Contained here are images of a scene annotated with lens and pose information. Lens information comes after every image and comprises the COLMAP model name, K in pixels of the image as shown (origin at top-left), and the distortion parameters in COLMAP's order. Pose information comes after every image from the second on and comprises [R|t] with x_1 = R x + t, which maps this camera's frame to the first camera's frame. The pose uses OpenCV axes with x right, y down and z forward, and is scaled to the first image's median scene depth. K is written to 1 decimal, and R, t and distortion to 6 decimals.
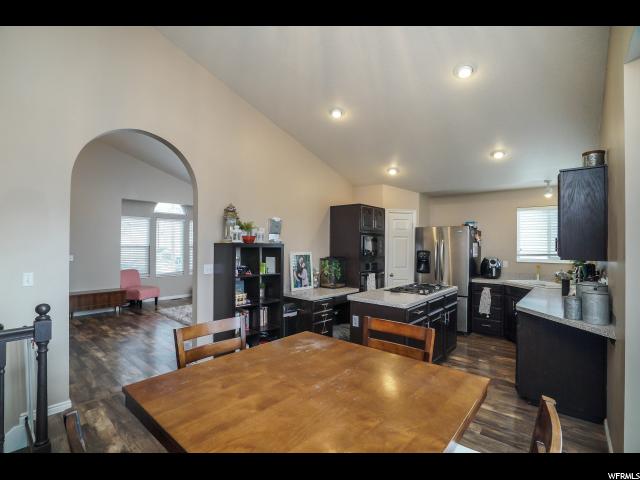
lens RADIAL K [[301.5, 0, 318.4], [0, 301.5, 243.7], [0, 0, 1]] dist [-0.041158, 0.008711]
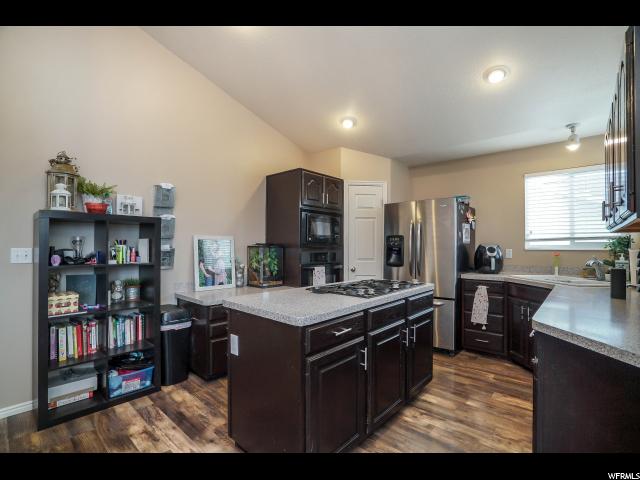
lens RADIAL K [[301.5, 0, 316.1], [0, 301.5, 243.2], [0, 0, 1]] dist [-0.041158, 0.008711]
pose [[0.999906, -0.004595, -0.012901, 0.186337], [0.004534, 0.999978, -0.004742, 0.048885], [0.012922, 0.004683, 0.999906, 0.299383]]
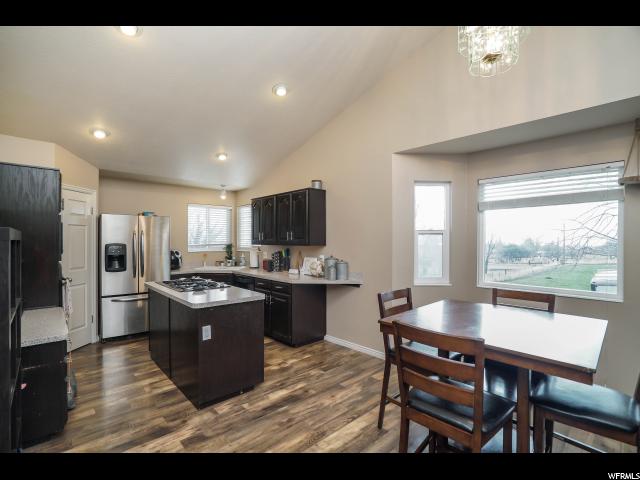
lens RADIAL K [[301.5, 0, 317.3], [0, 301.5, 240.6], [0, 0, 1]] dist [-0.041158, 0.008711]
pose [[0.110034, -0.008344, 0.993893, -0.407581], [-0.002316, 0.999960, 0.008652, 0.007201], [-0.993925, -0.003254, 0.110010, 0.419429]]
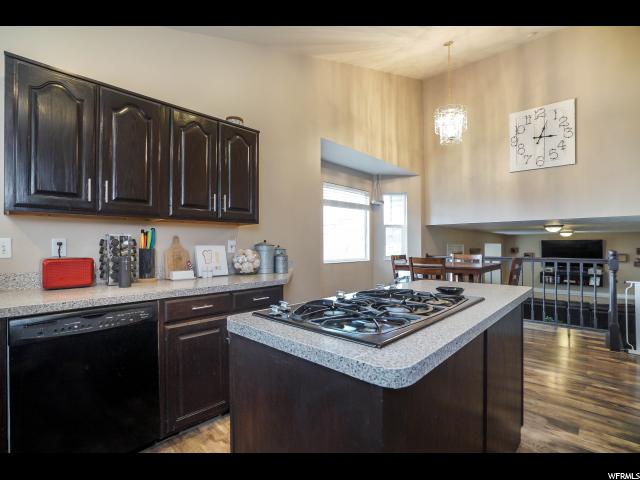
lens RADIAL K [[301.5, 0, 318.1], [0, 301.5, 240.3], [0, 0, 1]] dist [-0.041158, 0.008711]
pose [[-0.998383, -0.006814, 0.056438, 0.305140], [-0.007590, 0.999879, -0.013558, 0.064317], [-0.056338, -0.013965, -0.998314, 1.056722]]
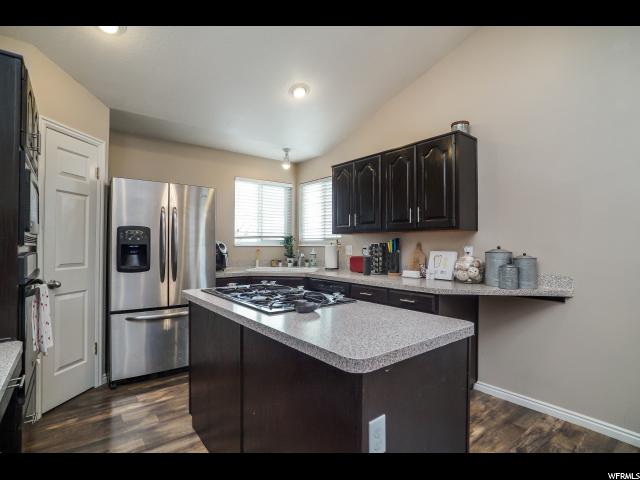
lens RADIAL K [[320.9, 0, 320.6], [0, 320.9, 241.6], [0, 0, 1]] dist [-0.020179, -0.000206]
pose [[0.180124, 0.001514, 0.983643, -0.118430], [-0.005256, 0.999986, -0.000576, 0.050887], [-0.983630, -0.005066, 0.180129, 0.663924]]
